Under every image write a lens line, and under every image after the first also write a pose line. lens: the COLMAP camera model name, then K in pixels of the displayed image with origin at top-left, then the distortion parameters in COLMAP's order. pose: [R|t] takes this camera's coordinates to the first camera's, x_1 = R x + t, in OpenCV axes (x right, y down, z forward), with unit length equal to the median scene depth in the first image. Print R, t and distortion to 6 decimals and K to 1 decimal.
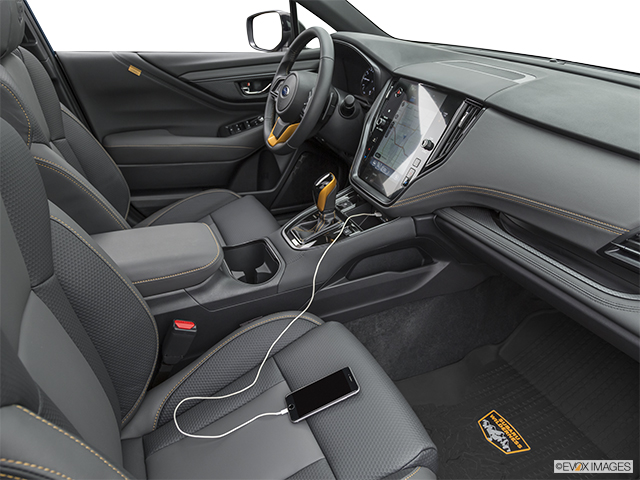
lens RADIAL K [[462.1, 0, 320.0], [0, 462.1, 240.0], [0, 0, 1]] dist [-0.008062, -0.001697]
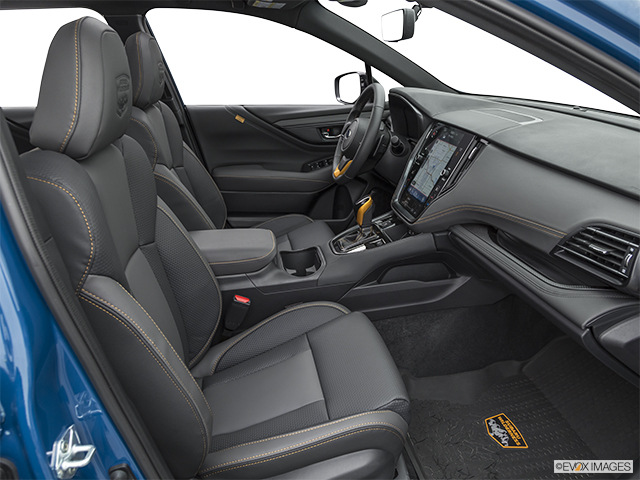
lens RADIAL K [[458.1, 0, 320.0], [0, 458.1, 240.0], [0, 0, 1]] dist [-0.030682, -0.000303]
pose [[0.970606, 0.059074, -0.233312, 0.173818], [-0.083720, 0.991740, -0.097178, 0.096255], [0.225644, 0.113854, 0.967534, -0.190709]]
